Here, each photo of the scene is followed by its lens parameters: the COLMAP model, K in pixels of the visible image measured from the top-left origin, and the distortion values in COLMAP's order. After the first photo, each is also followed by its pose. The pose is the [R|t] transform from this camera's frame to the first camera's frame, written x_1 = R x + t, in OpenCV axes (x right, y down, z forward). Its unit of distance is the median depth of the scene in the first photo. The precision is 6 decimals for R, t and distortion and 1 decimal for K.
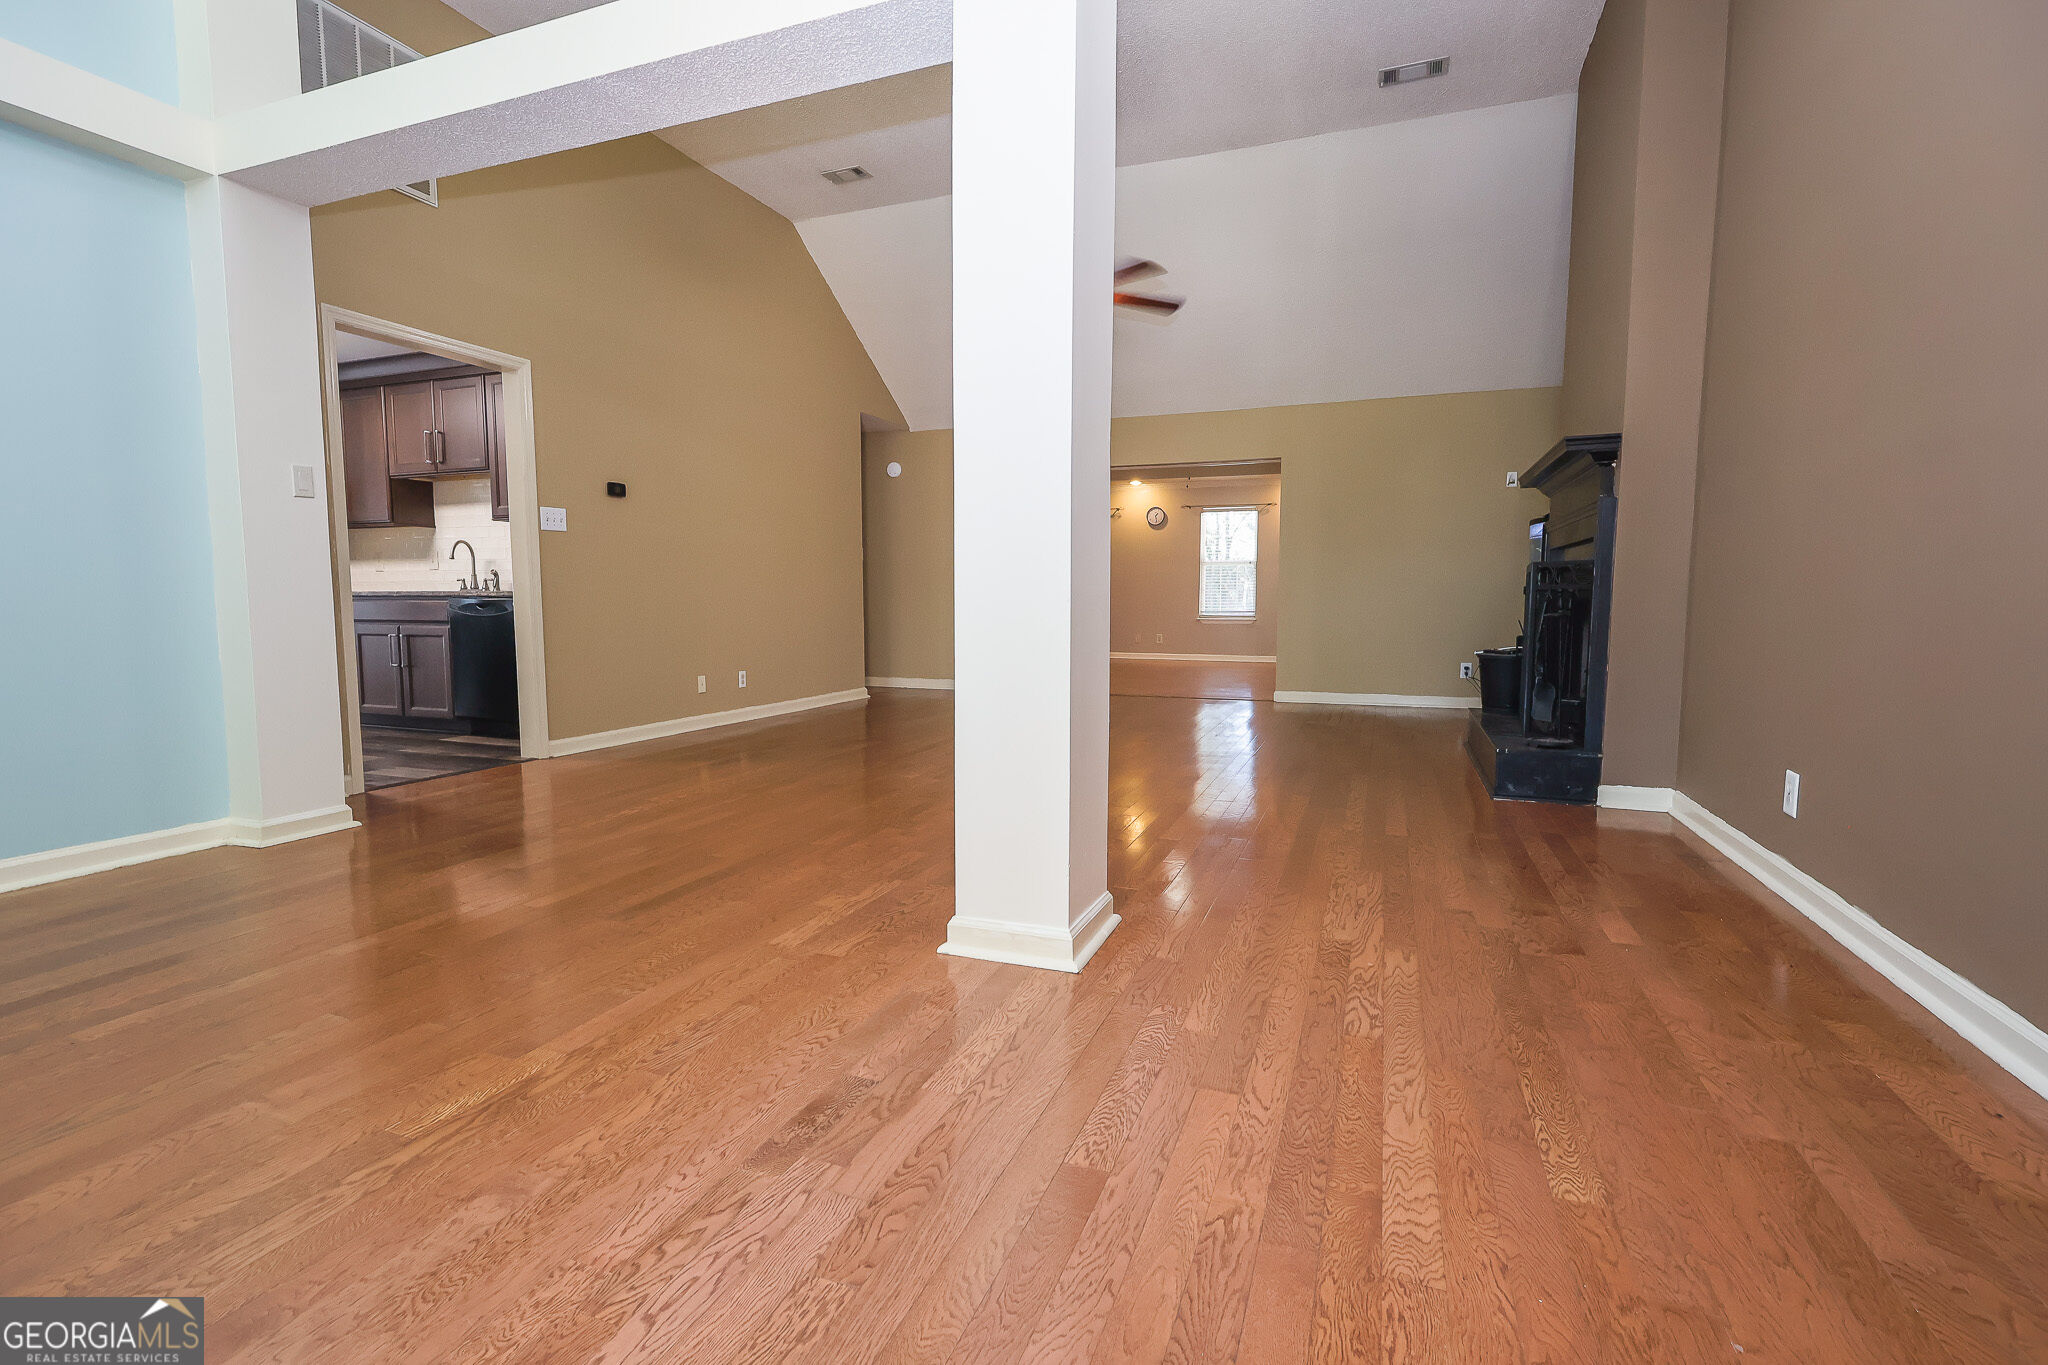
lens RADIAL K [[943.3, 0, 1015.4], [0, 943.3, 675.6], [0, 0, 1]] dist [-0.004626, 0.002484]
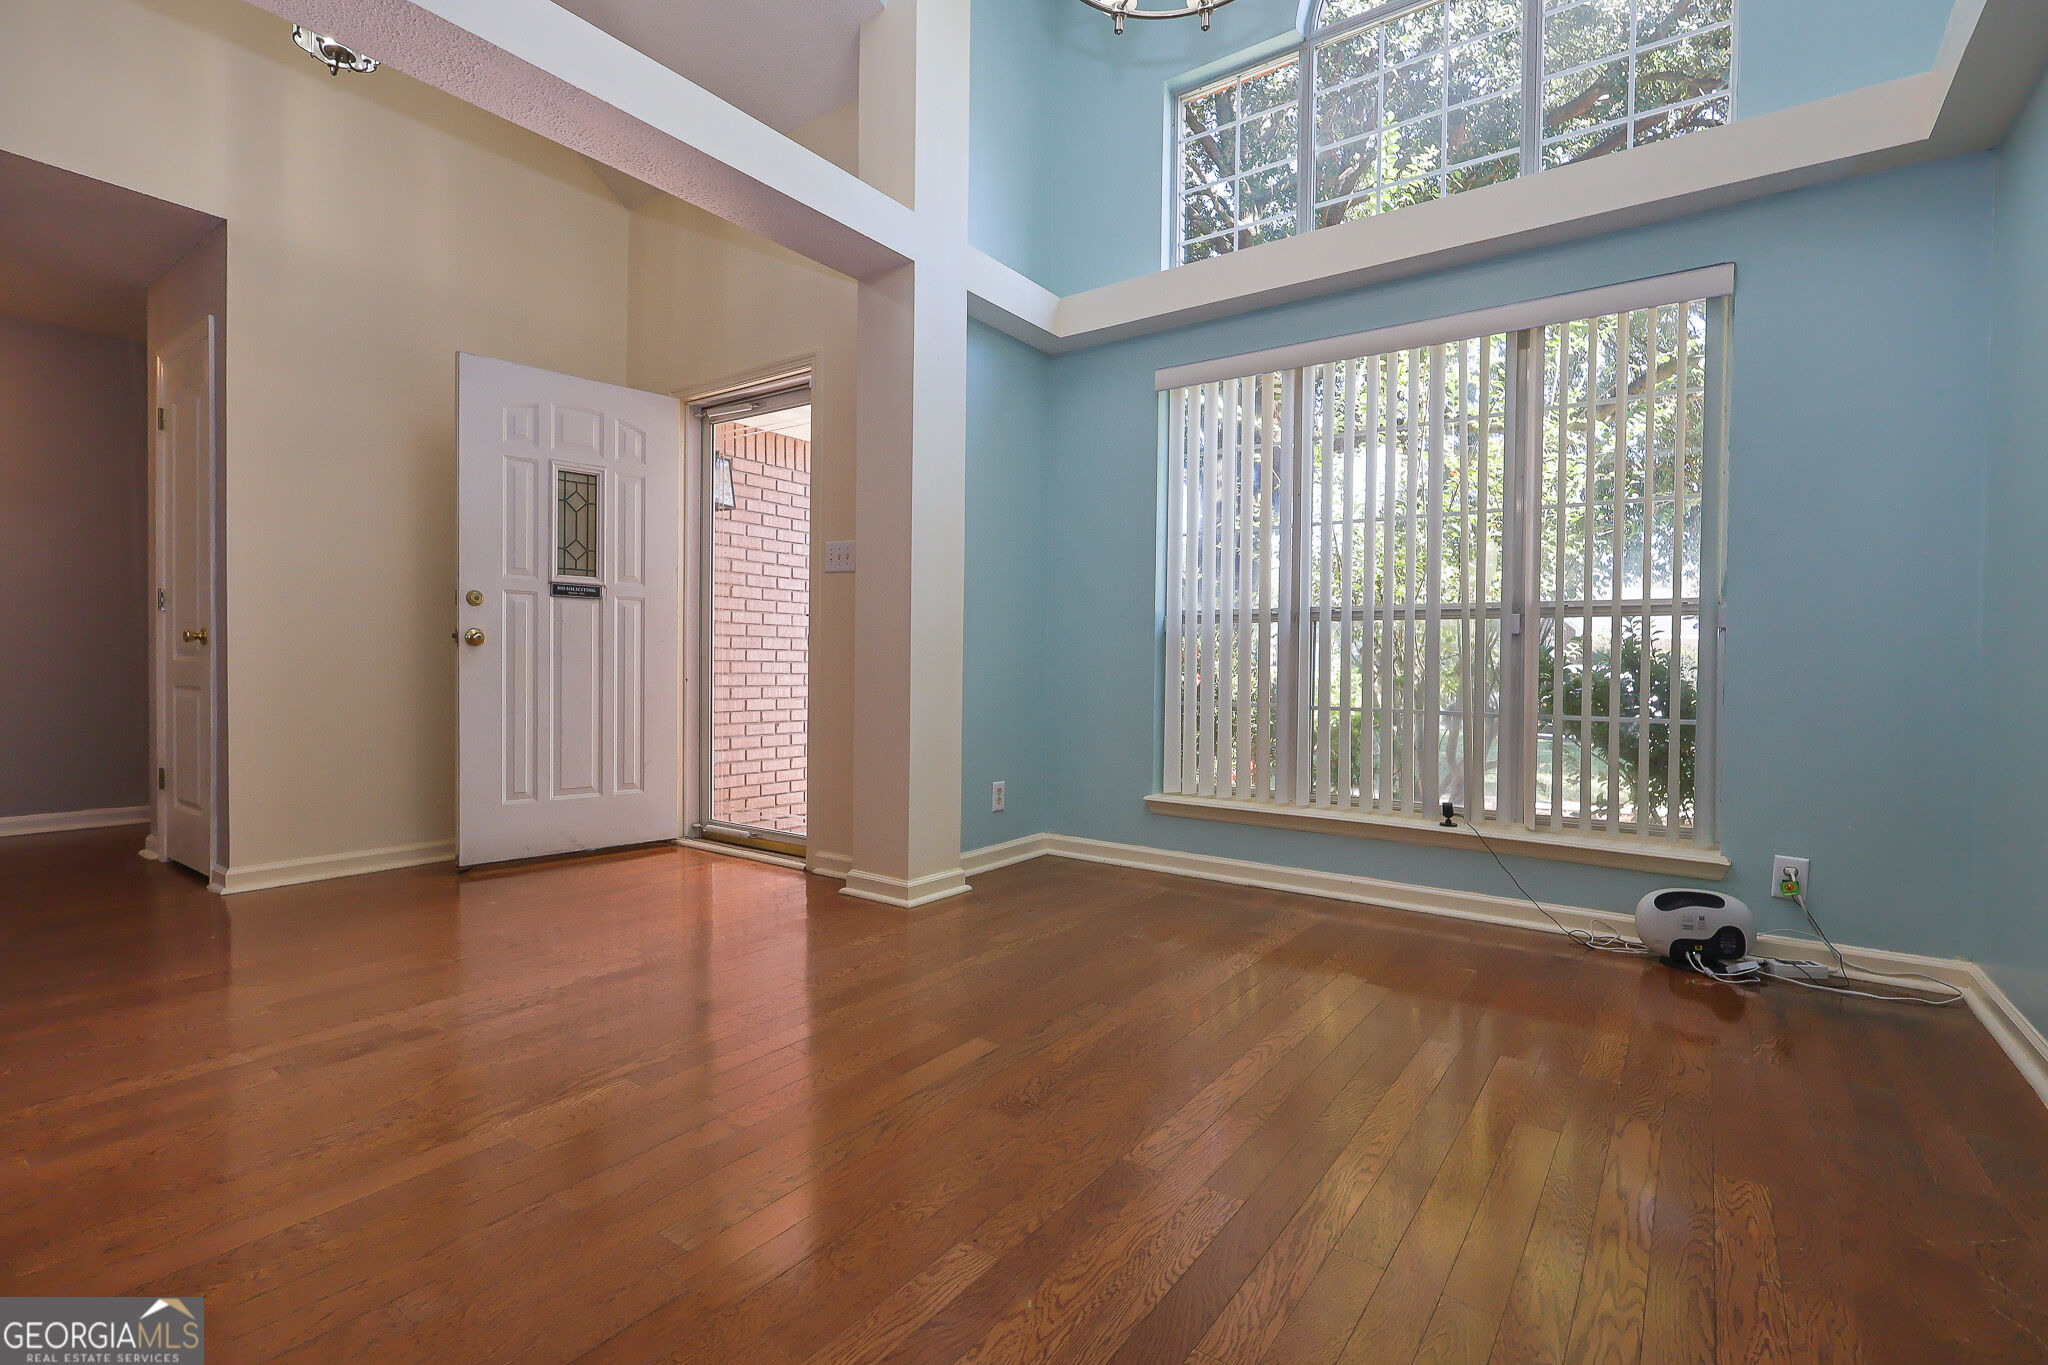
lens RADIAL K [[943.3, 0, 1042.0], [0, 943.3, 678.9], [0, 0, 1]] dist [-0.004626, 0.002484]
pose [[-0.971386, -0.009794, 0.237305, -0.608790], [0.013340, 0.995322, 0.095687, -0.070238], [-0.237133, 0.096115, -0.966711, 0.835377]]
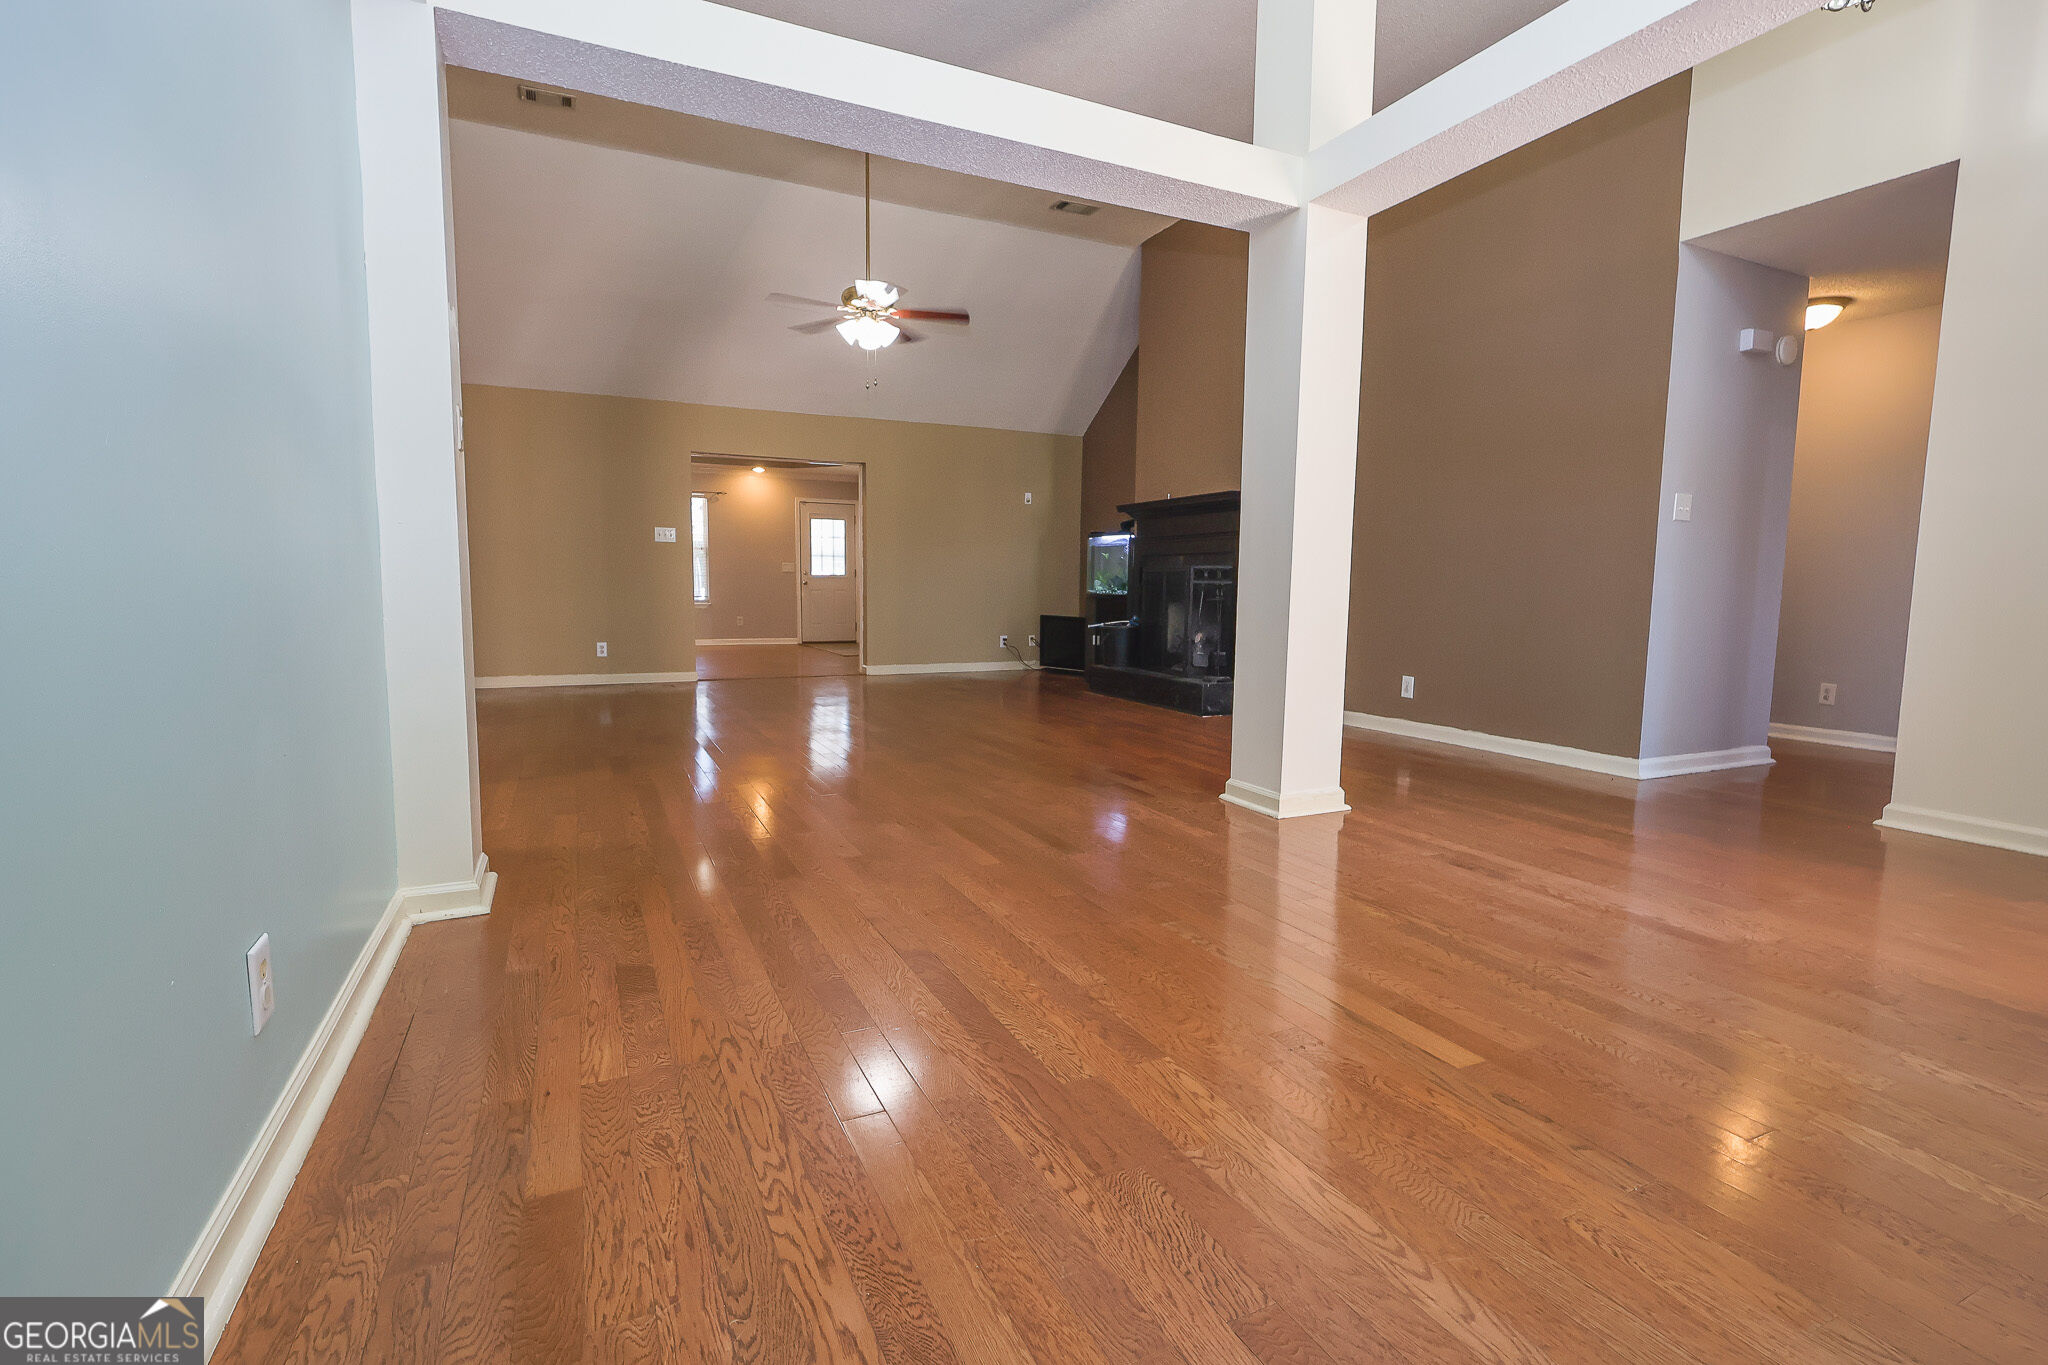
lens RADIAL K [[943.3, 0, 1011.1], [0, 943.3, 682.0], [0, 0, 1]] dist [-0.004626, 0.002484]
pose [[0.687974, -0.063363, 0.722964, -0.931032], [0.044997, 0.997989, 0.044647, -0.015908], [-0.724339, 0.001815, 0.689442, 0.143477]]
